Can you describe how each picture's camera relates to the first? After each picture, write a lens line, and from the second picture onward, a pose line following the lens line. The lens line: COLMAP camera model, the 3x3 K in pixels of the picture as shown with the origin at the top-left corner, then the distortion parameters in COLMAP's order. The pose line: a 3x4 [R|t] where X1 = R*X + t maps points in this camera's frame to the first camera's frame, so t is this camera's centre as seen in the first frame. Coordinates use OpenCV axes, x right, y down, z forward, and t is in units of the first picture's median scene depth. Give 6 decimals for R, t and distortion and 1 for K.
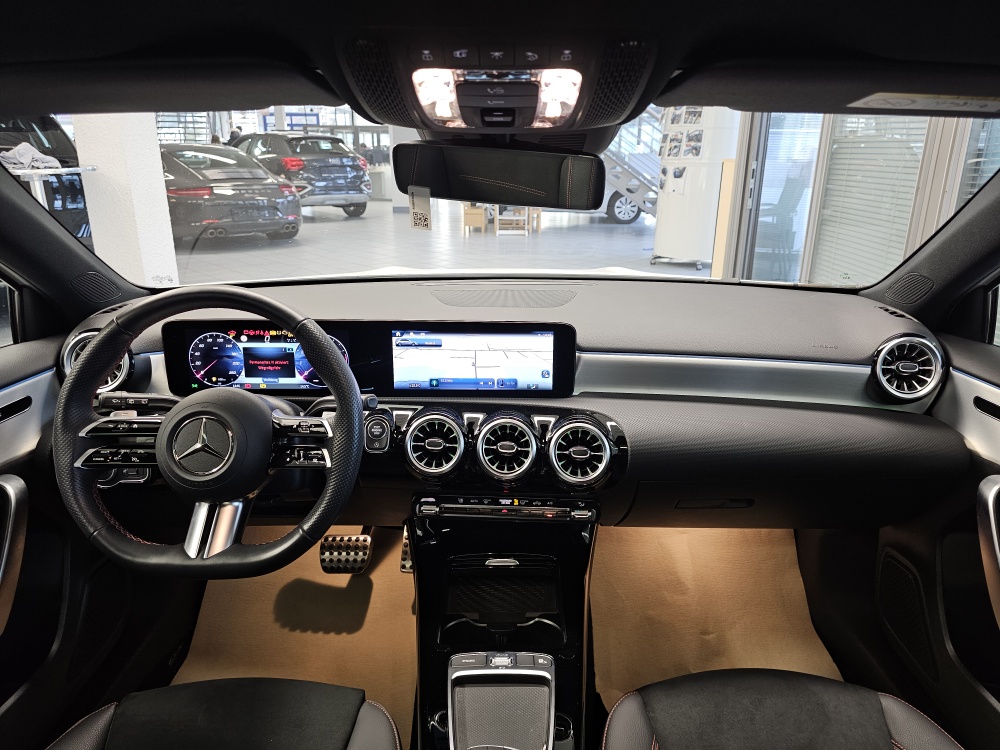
lens RADIAL K [[661.2, 0, 507.6], [0, 661.2, 370.6], [0, 0, 1]] dist [0.059780, -0.057923]
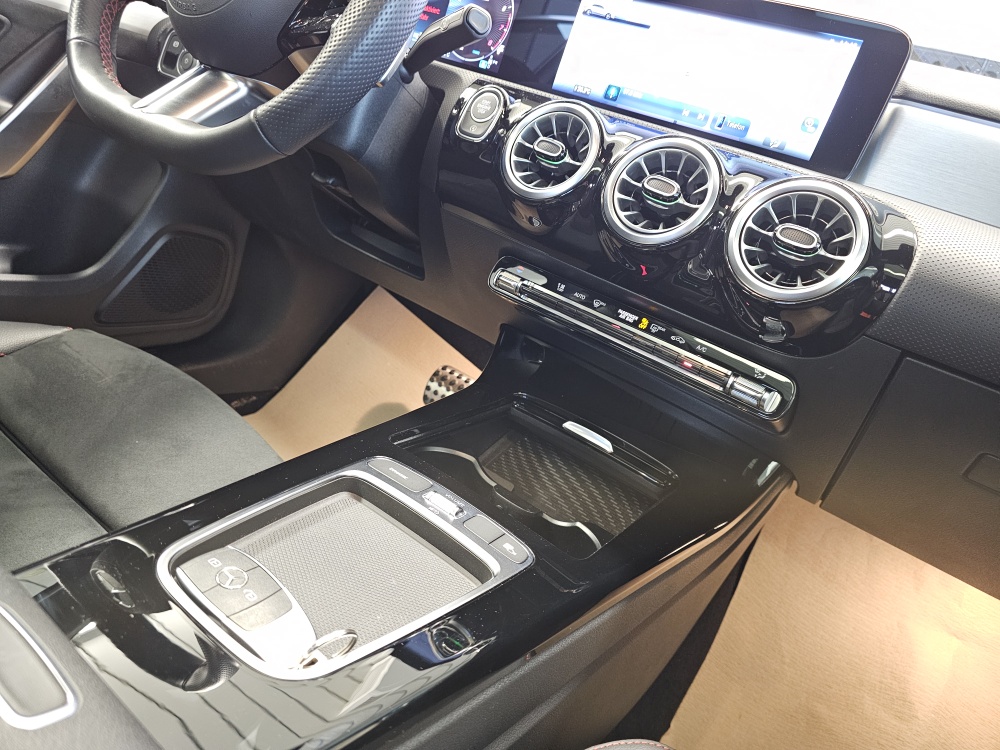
lens RADIAL K [[681.6, 0, 507.1], [0, 681.6, 368.7], [0, 0, 1]] dist [0.044945, -0.057065]
pose [[0.800561, 0.409029, -0.437946, 0.182638], [-0.428171, 0.901737, 0.059505, 0.245615], [0.419251, 0.139878, 0.897030, 0.454519]]
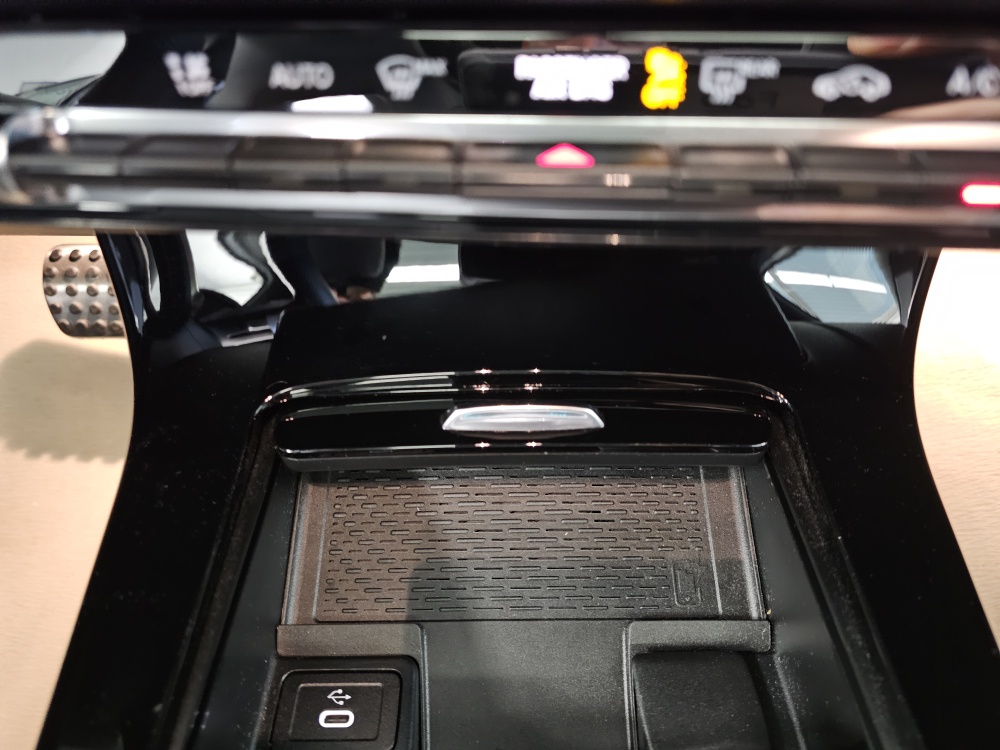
lens RADIAL K [[696.9, 0, 500.0], [0, 696.9, 375.0], [0, 0, 1]] dist [0.043269, -0.066062]
pose [[0.999935, -0.011351, 0.001274, -0.015849], [0.009535, 0.890908, 0.454085, 0.188394], [-0.006289, -0.454043, 0.890958, 0.867563]]
